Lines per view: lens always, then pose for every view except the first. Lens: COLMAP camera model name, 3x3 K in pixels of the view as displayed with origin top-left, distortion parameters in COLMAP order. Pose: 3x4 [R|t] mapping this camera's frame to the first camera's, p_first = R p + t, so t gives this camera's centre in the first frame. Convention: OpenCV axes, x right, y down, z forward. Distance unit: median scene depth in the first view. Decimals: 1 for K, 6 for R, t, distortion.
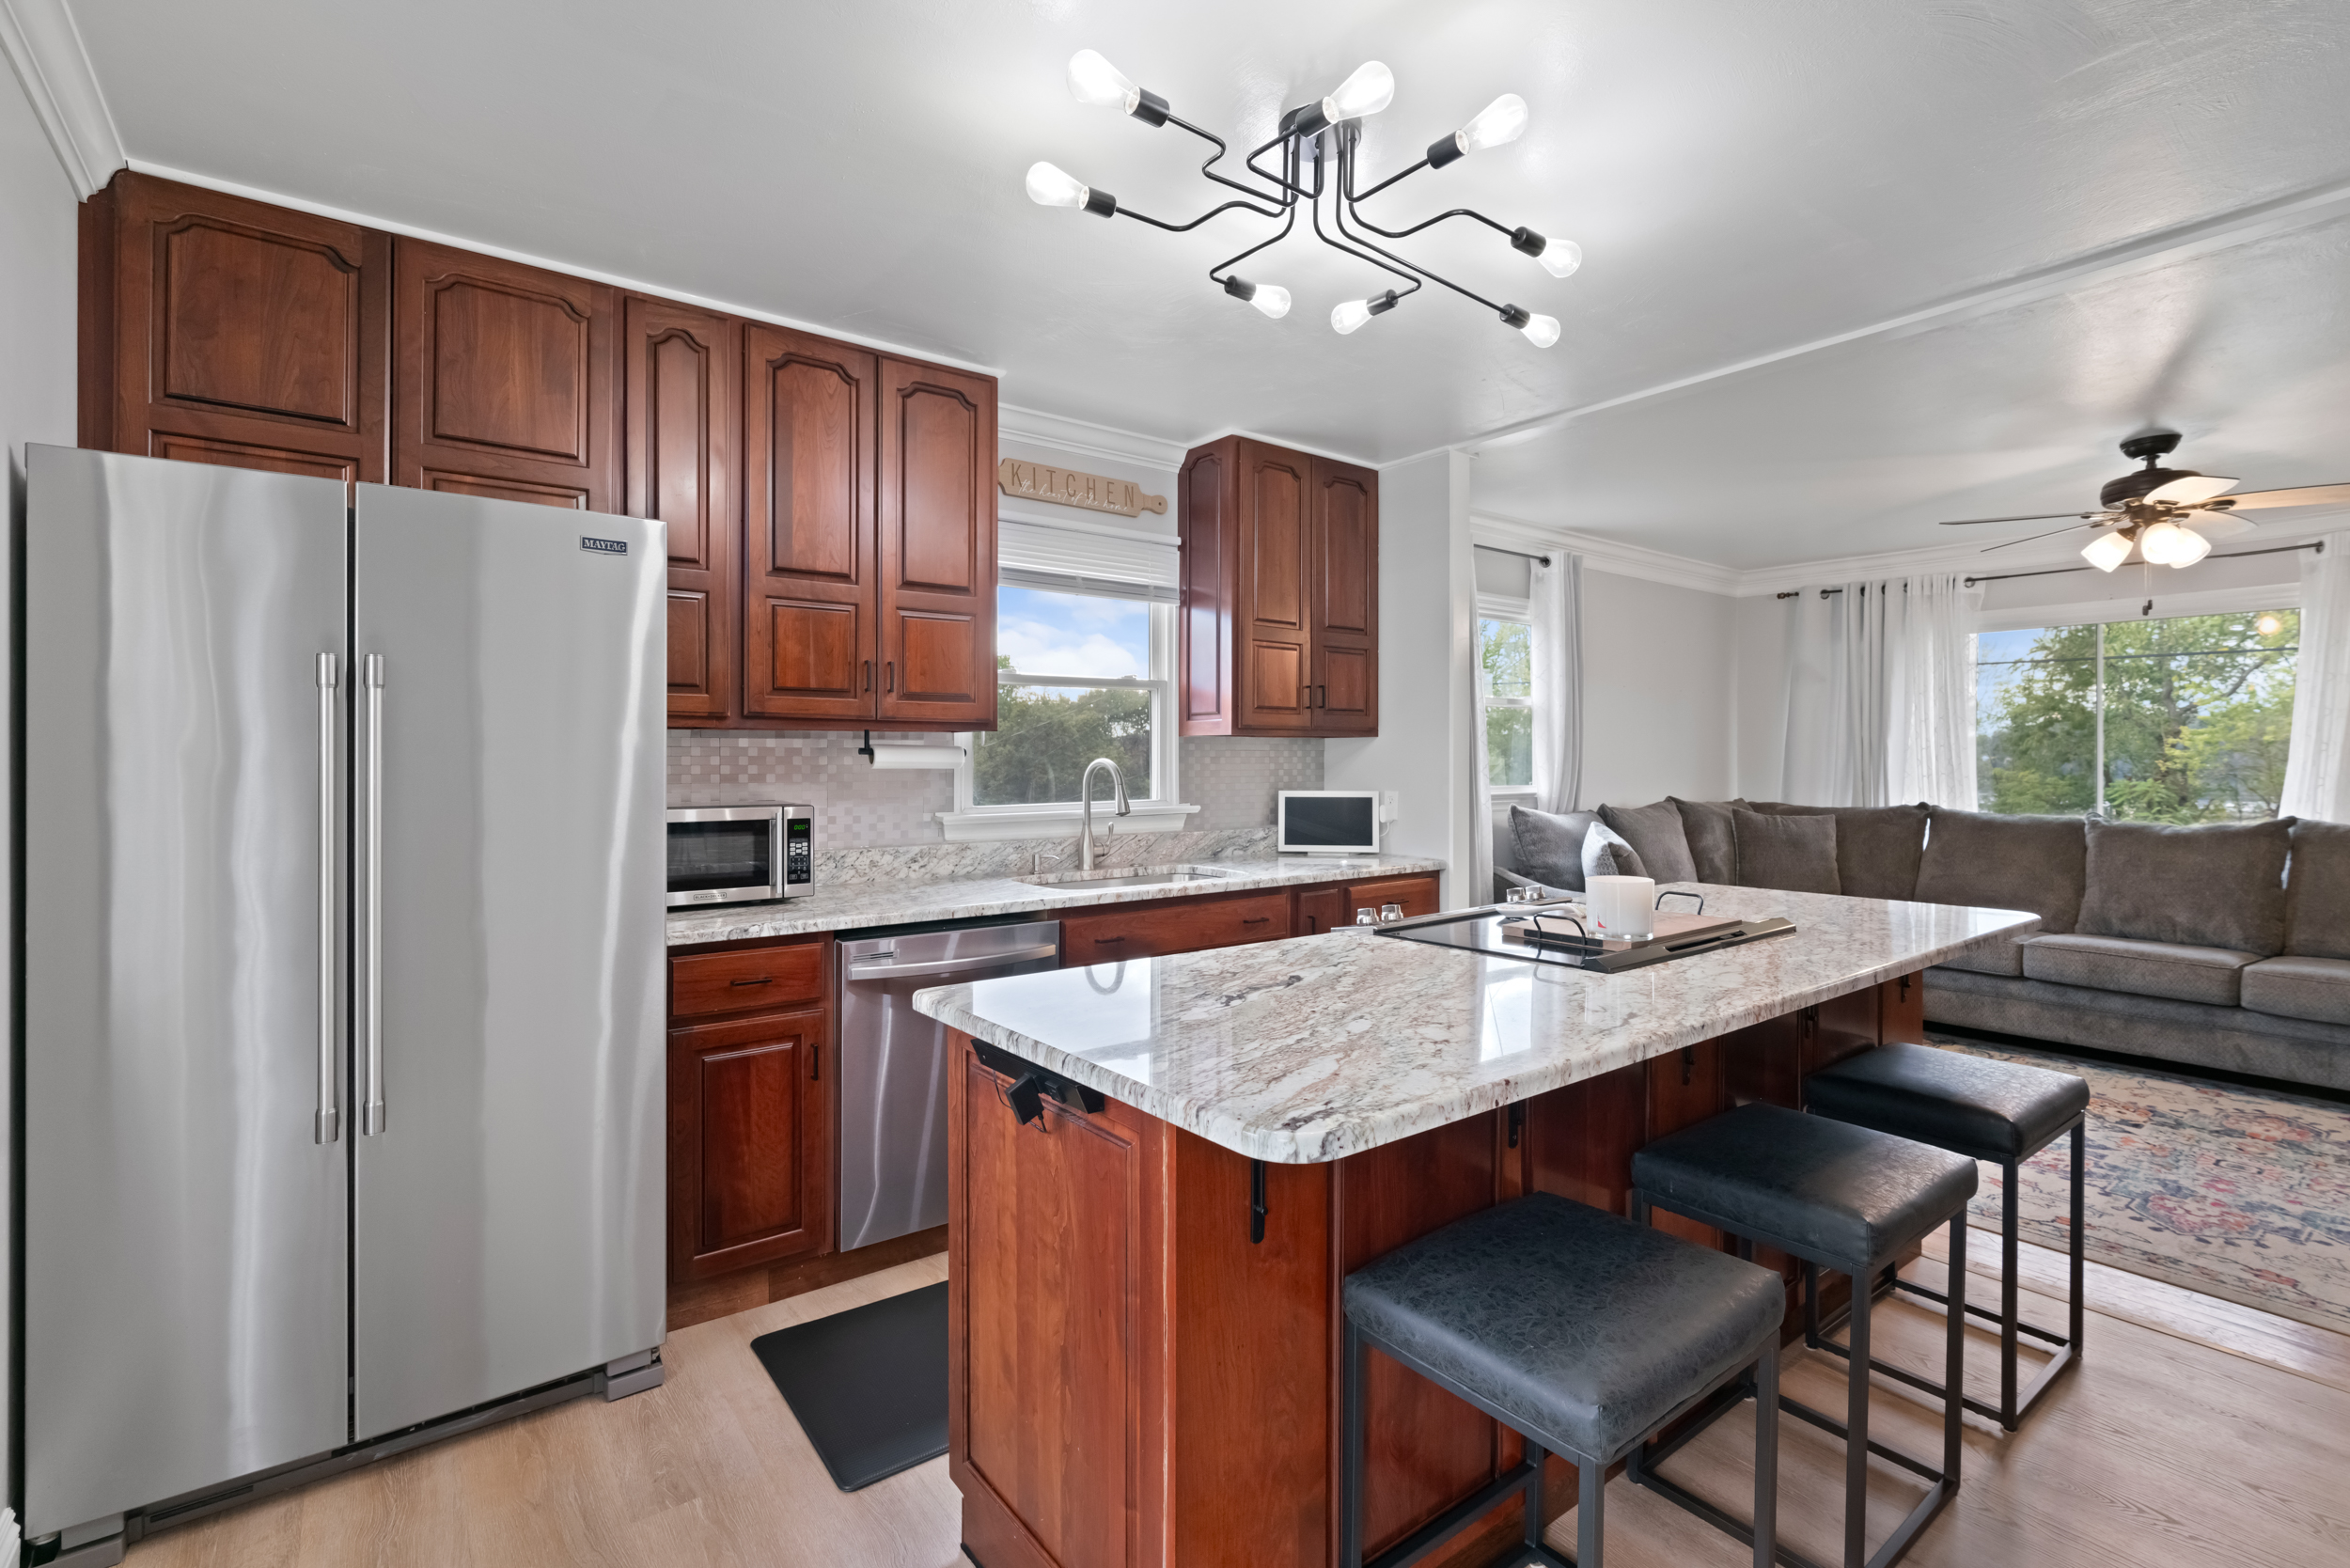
lens RADIAL K [[1059.9, 0, 1174.7], [0, 1059.9, 767.2], [0, 0, 1]] dist [-0.004185, 0.000946]
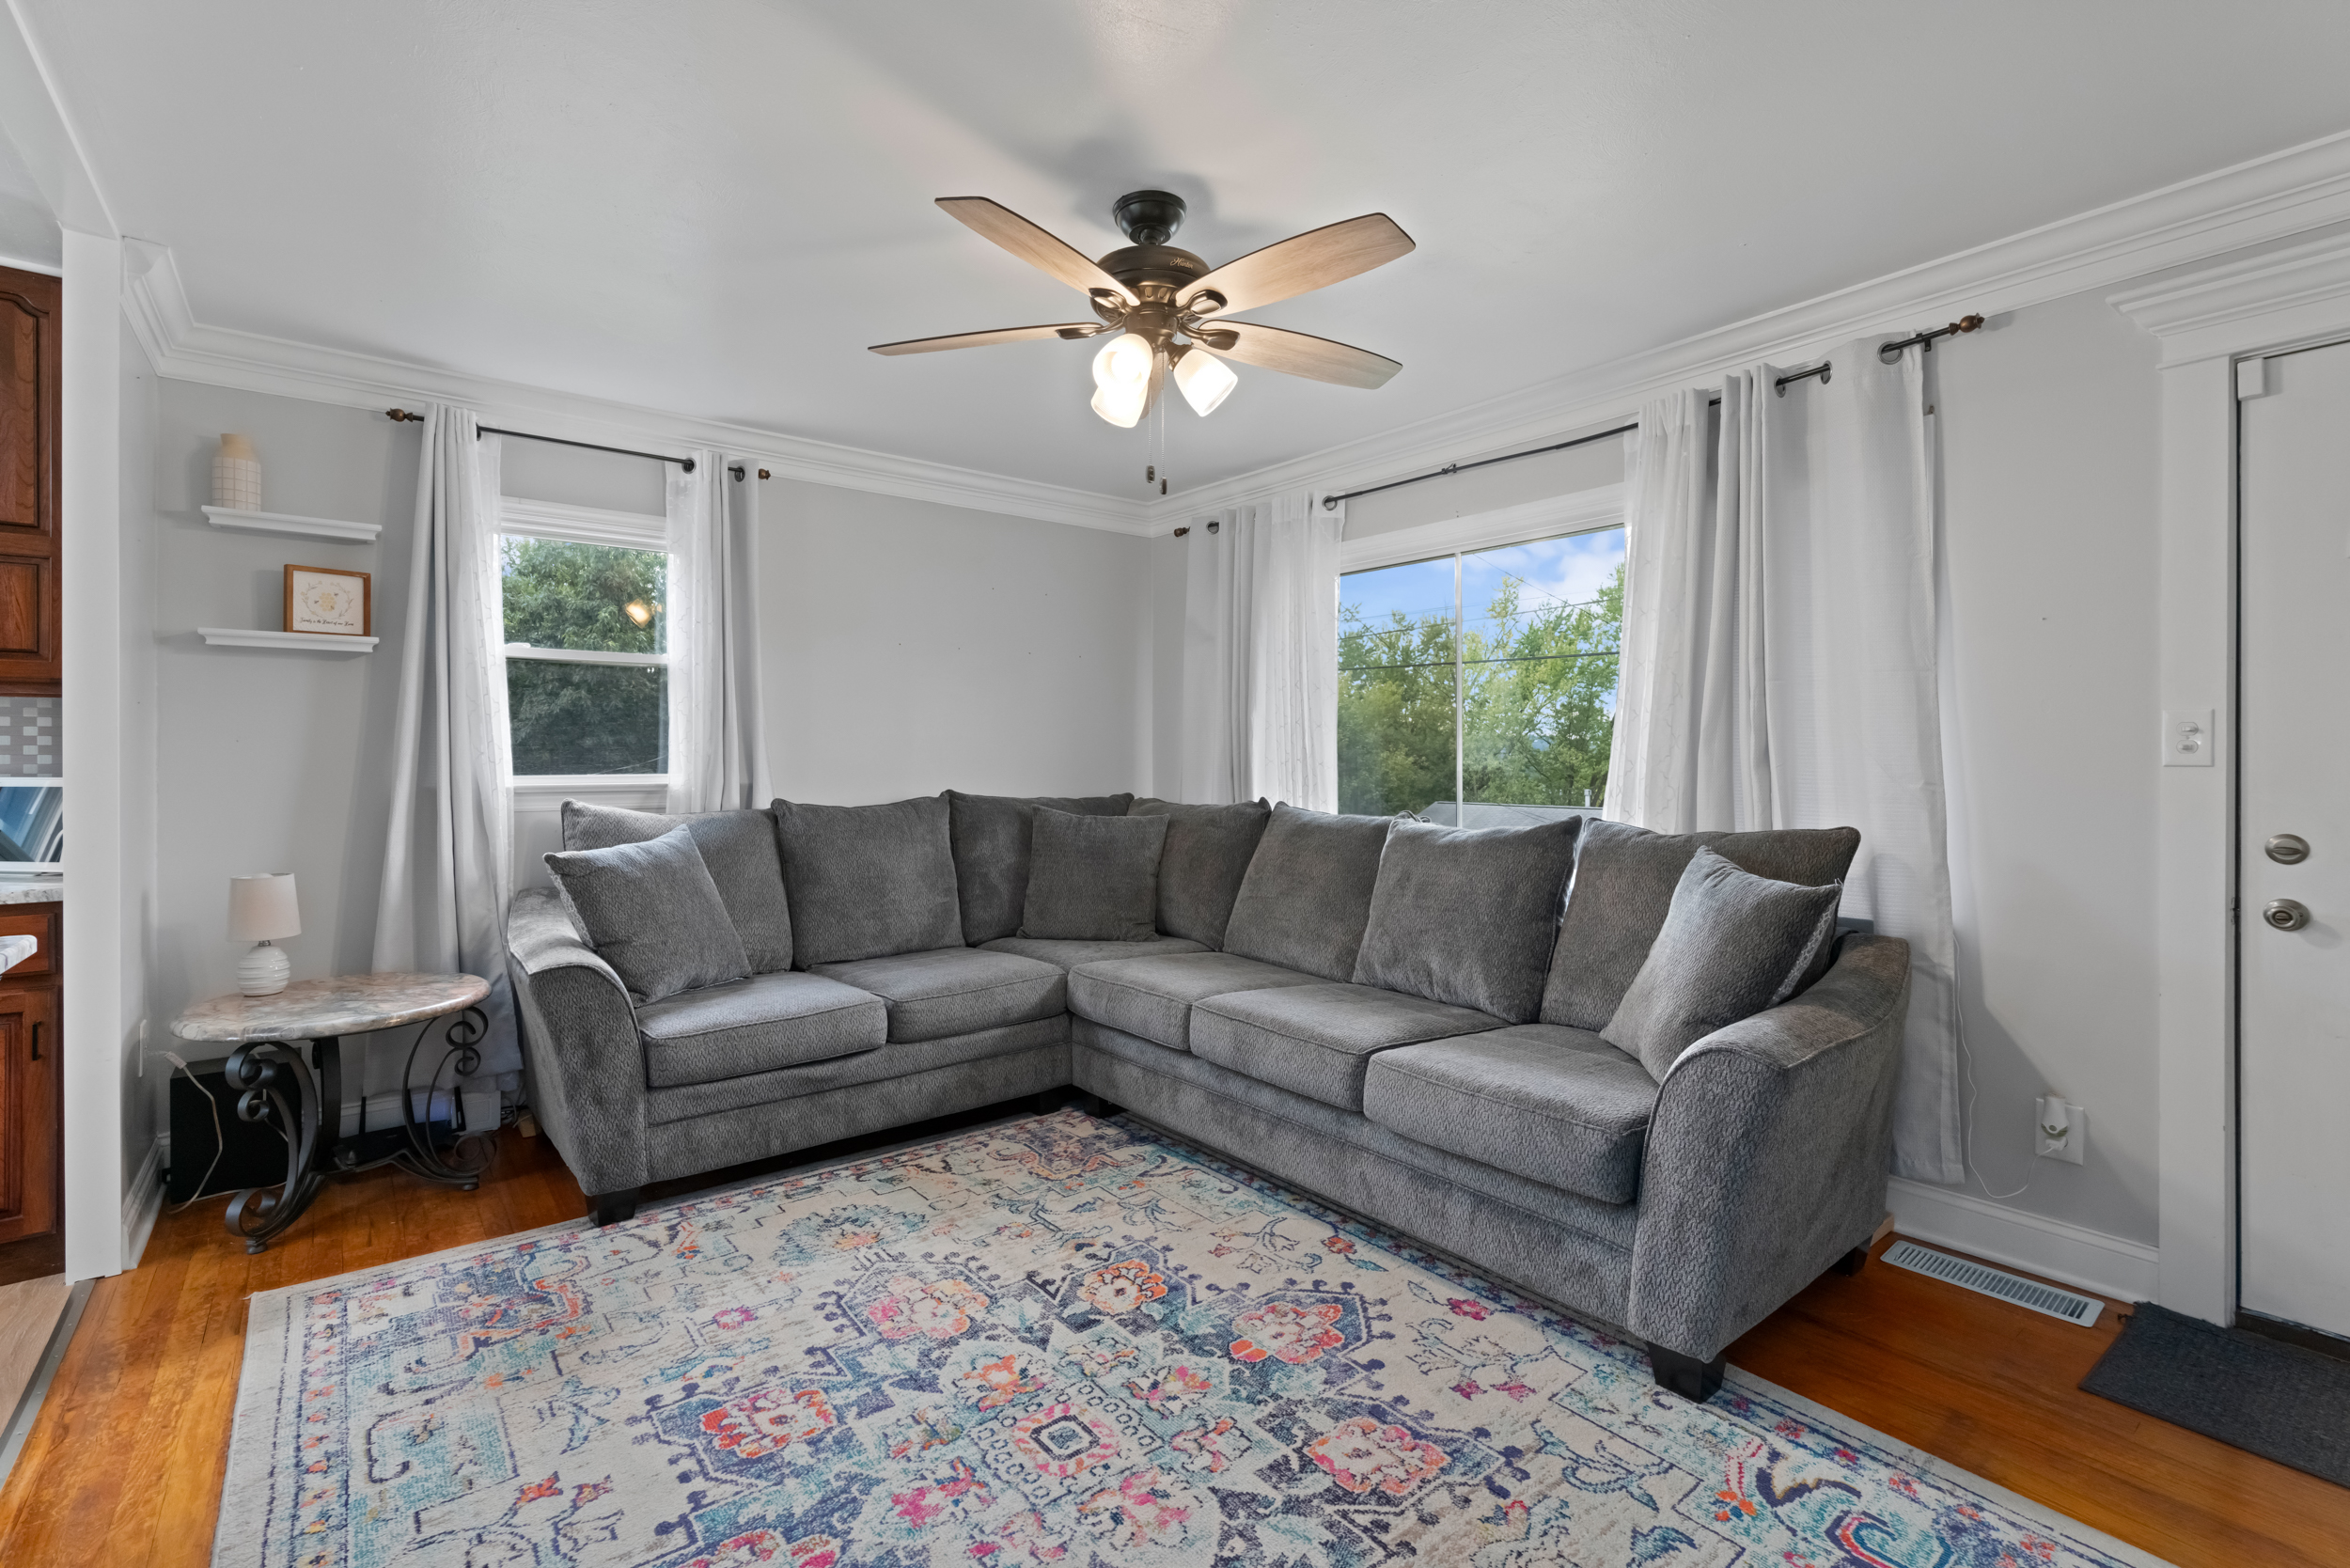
lens RADIAL K [[1054.7, 0, 1177.7], [0, 1054.7, 758.7], [0, 0, 1]] dist [-0.021575, 0.012277]
pose [[0.999654, 0.000522, 0.026303, 0.930015], [-0.000266, 0.999953, -0.009737, 0.018747], [-0.026306, 0.009727, 0.999607, 0.384699]]
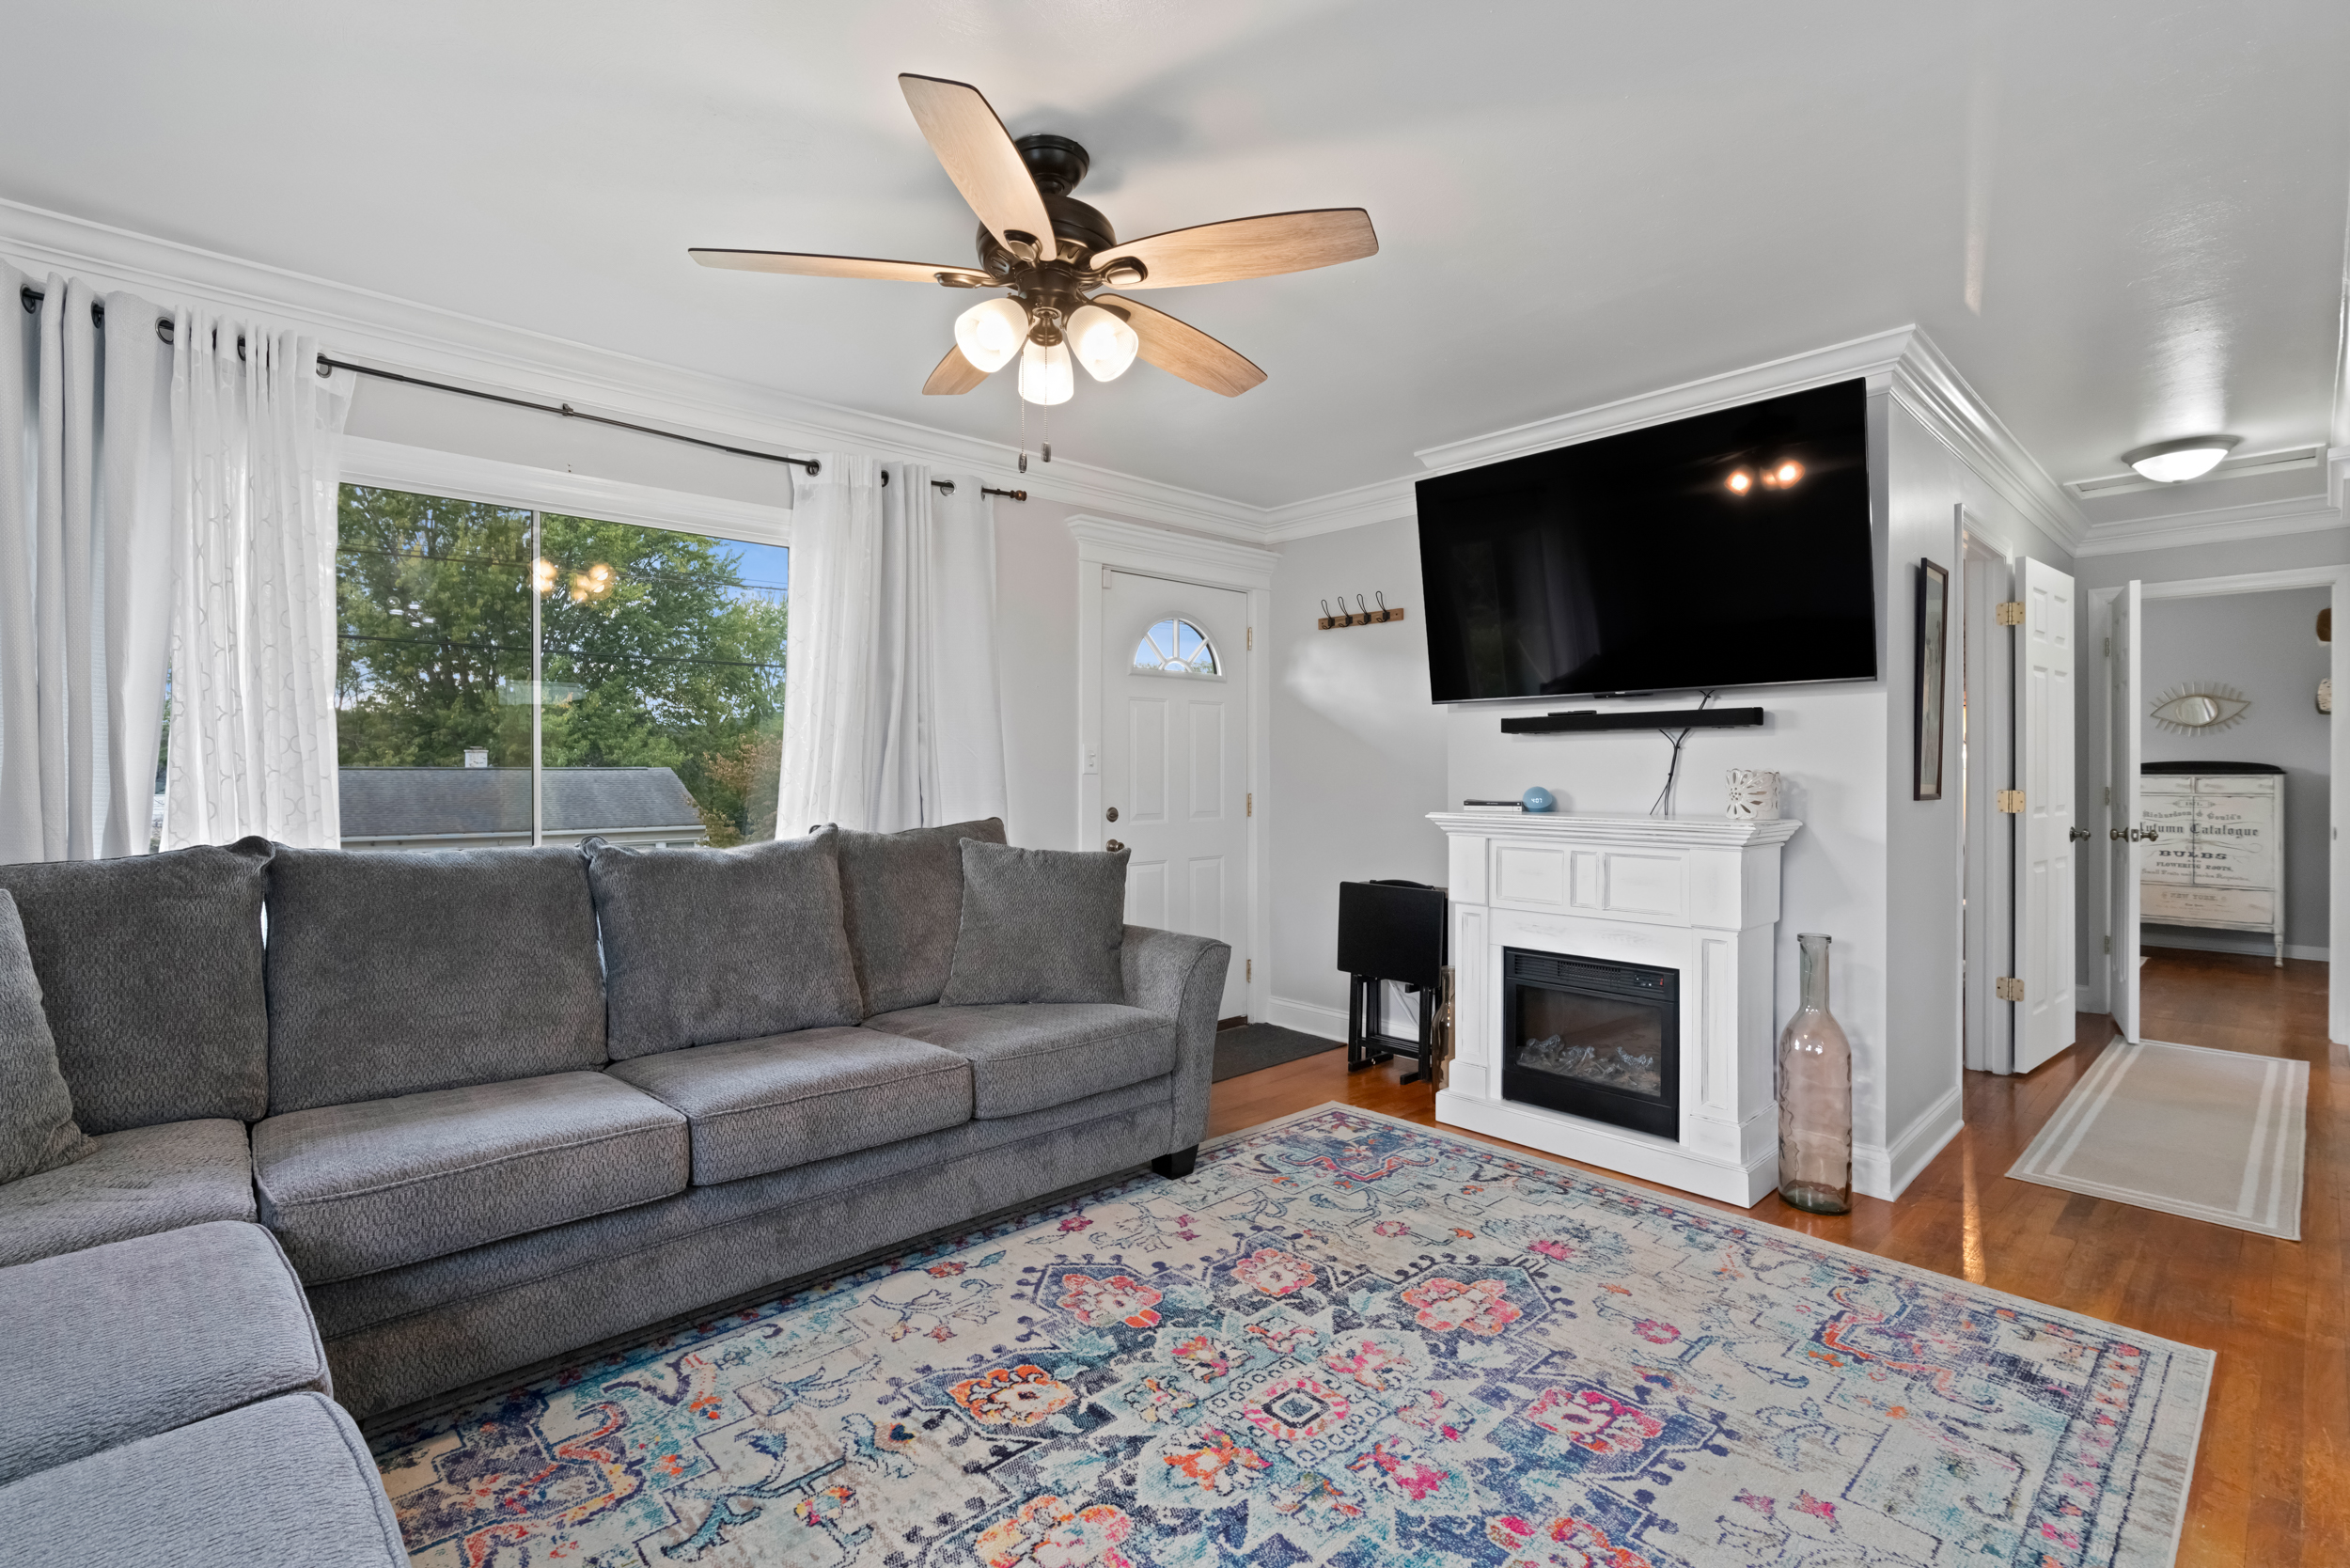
lens RADIAL K [[1059.9, 0, 1174.7], [0, 1059.9, 767.2], [0, 0, 1]] dist [-0.004185, 0.000946]
pose [[-0.098367, 0.003023, 0.995146, 0.365276], [0.007796, 0.999967, -0.002267, 0.013083], [-0.995120, 0.007535, -0.098388, 0.994107]]
